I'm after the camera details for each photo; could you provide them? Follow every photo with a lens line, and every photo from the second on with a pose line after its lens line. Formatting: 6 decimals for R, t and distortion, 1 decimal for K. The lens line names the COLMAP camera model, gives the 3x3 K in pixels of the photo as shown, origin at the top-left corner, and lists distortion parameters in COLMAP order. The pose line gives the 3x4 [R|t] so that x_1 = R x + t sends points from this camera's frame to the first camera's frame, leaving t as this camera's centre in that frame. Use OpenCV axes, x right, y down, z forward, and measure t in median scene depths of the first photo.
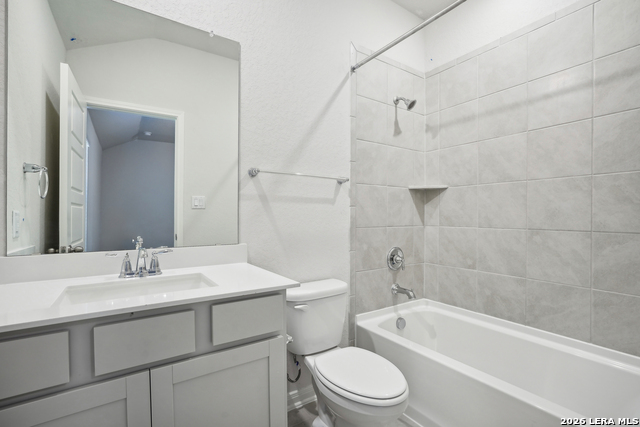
lens RADIAL K [[299.5, 0, 323.6], [0, 299.5, 213.2], [0, 0, 1]] dist [-0.005687, 0.002793]
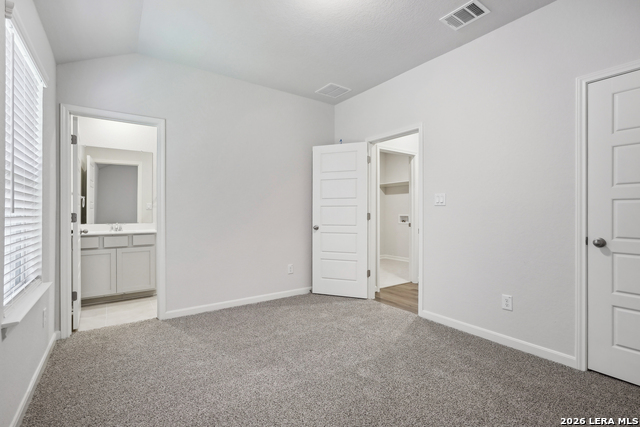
lens RADIAL K [[299.5, 0, 319.3], [0, 299.5, 213.4], [0, 0, 1]] dist [-0.005687, 0.002793]
pose [[0.999899, 0.005955, 0.012918, 2.049909], [-0.005949, 0.999982, -0.000513, 0.008427], [-0.012921, 0.000436, 0.999916, -3.004821]]
